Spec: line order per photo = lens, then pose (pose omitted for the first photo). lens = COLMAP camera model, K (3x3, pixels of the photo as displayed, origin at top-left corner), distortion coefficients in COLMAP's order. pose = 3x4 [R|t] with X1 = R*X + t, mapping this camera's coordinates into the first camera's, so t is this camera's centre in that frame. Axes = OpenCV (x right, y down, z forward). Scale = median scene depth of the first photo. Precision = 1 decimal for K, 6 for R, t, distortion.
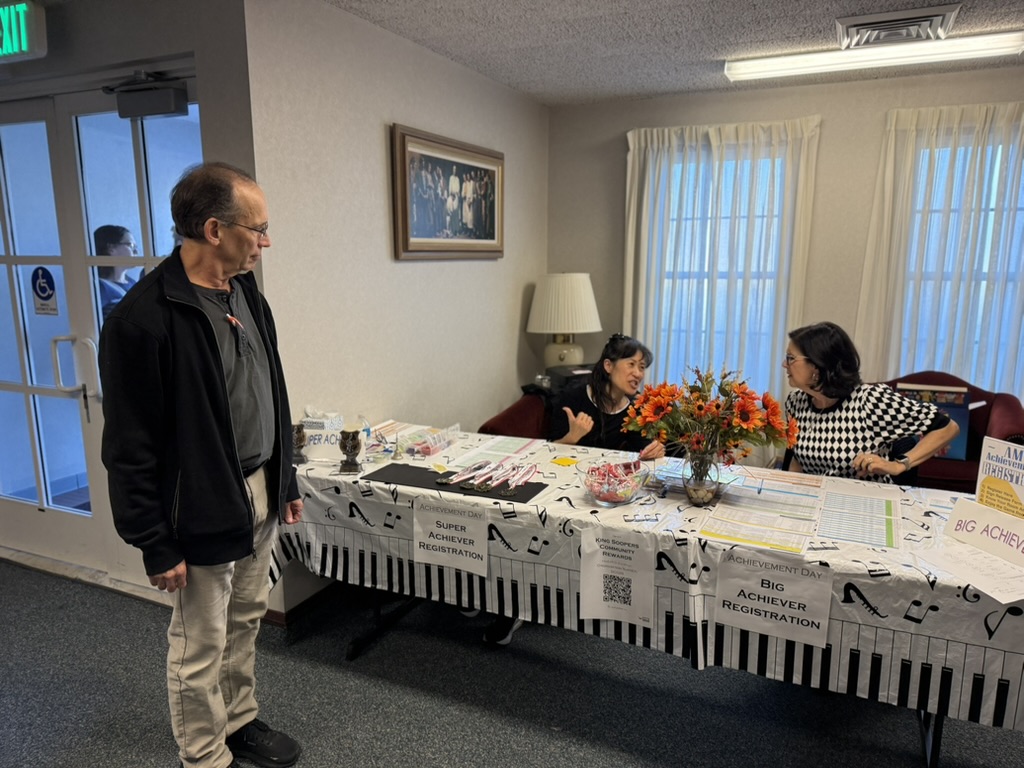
lens RADIAL K [[735.5, 0, 506.1], [0, 735.5, 408.5], [0, 0, 1]] dist [0.034885, -0.047498]
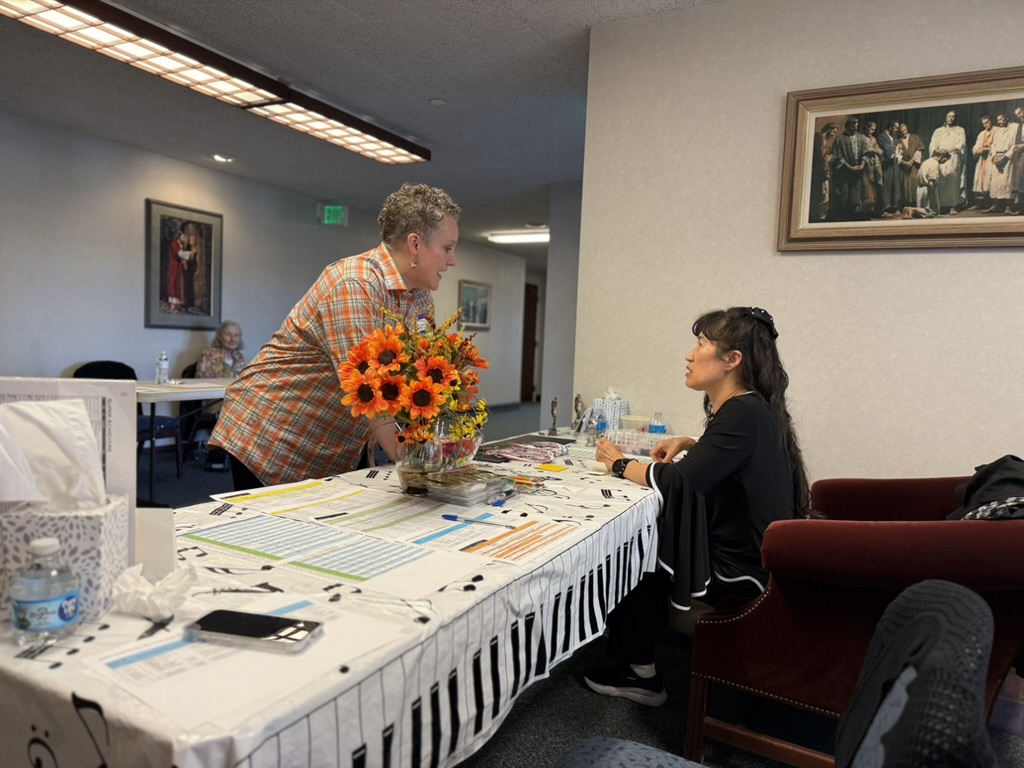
lens RADIAL K [[735.5, 0, 511.0], [0, 735.5, 390.3], [0, 0, 1]] dist [0.034885, -0.047498]
pose [[-0.028165, 0.064682, -0.997508, 0.676604], [-0.246167, 0.966723, 0.069636, -0.033969], [0.968818, 0.247515, -0.011305, 0.732203]]
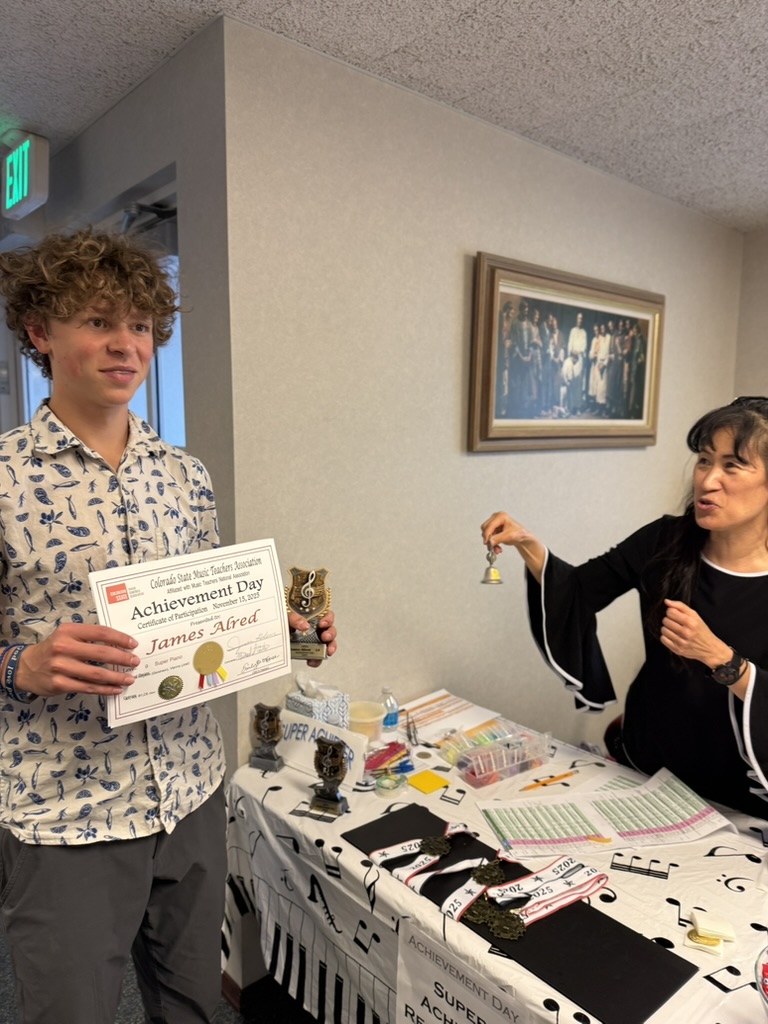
lens RADIAL K [[735.5, 0, 357.2], [0, 735.5, 527.9], [0, 0, 1]] dist [0.034885, -0.047498]
pose [[0.914180, 0.055167, -0.401536, 0.029029], [-0.084761, 0.994809, -0.056300, -0.083462], [0.396346, 0.085503, 0.914111, 0.339709]]
